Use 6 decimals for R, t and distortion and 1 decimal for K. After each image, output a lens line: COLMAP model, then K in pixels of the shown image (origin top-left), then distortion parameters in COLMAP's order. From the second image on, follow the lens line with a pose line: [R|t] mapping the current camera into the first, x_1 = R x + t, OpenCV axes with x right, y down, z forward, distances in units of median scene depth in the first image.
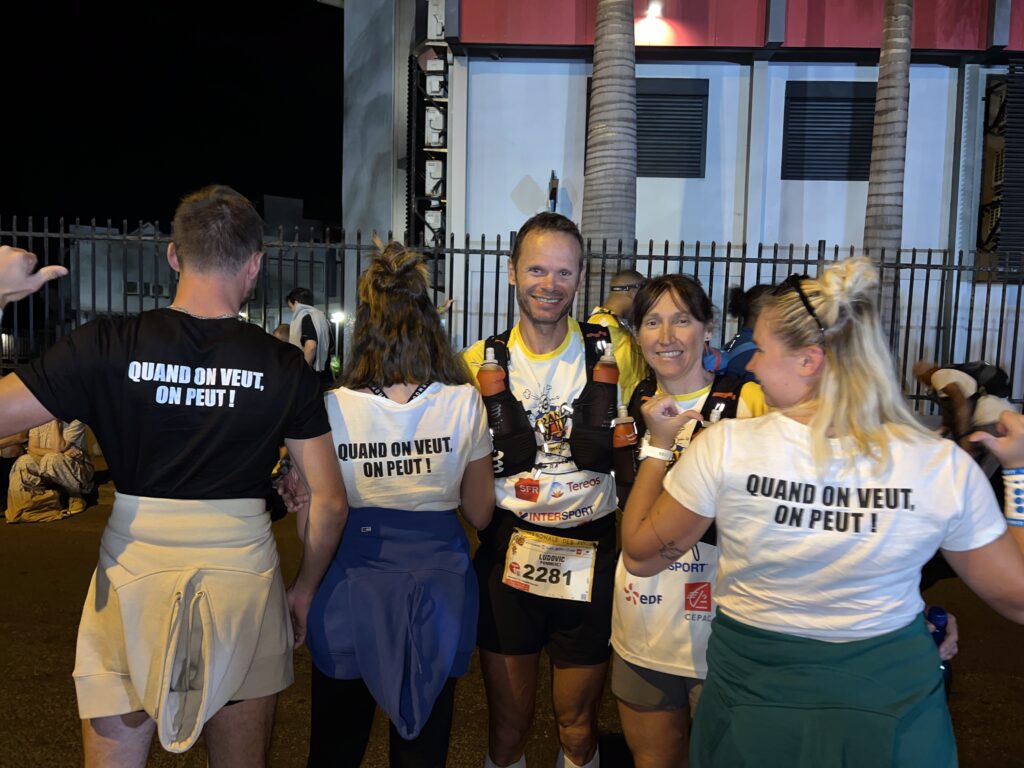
lens RADIAL K [[777.3, 0, 512.0], [0, 777.3, 384.0], [0, 0, 1]] dist [0.000458, 0.003417]
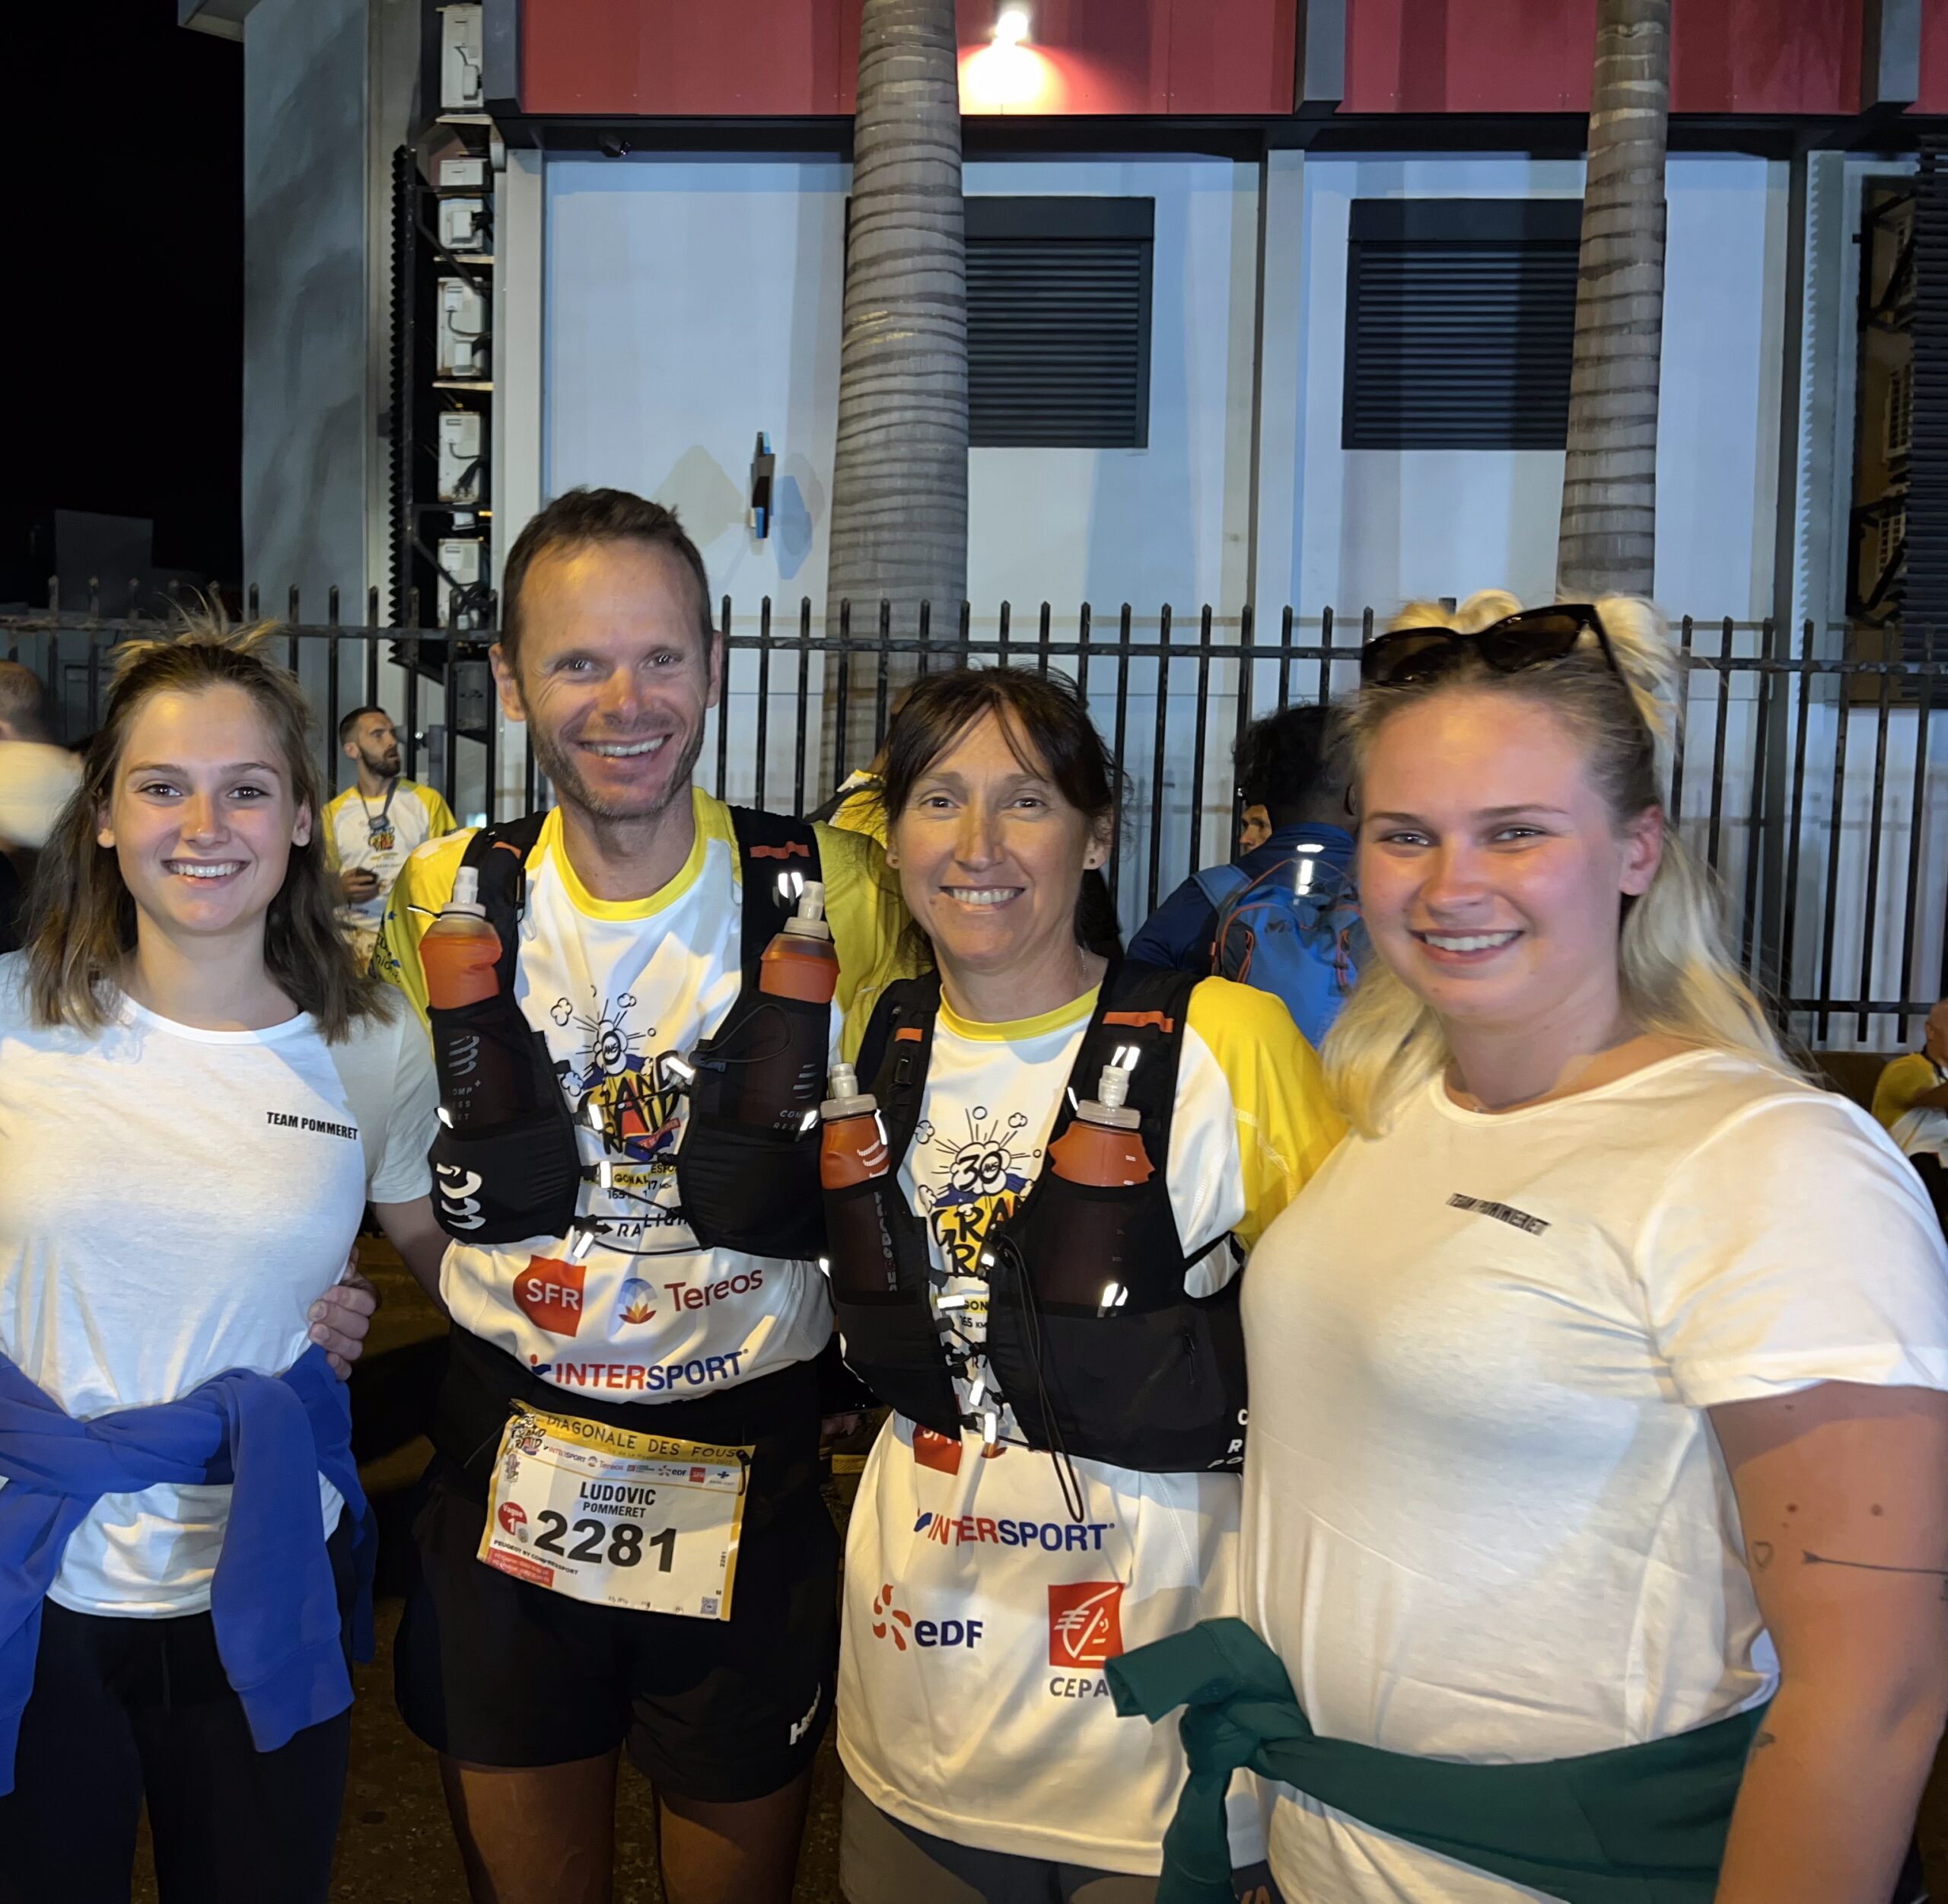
lens RADIAL K [[1314.3, 0, 973.4], [0, 1314.3, 936.4], [0, 0, 1]] dist [-0.002974, 0.000558]
pose [[0.999899, -0.008422, -0.011467, 0.167690], [0.008222, 0.999815, -0.017365, -0.007408], [0.011611, 0.017269, 0.999783, 0.343643]]
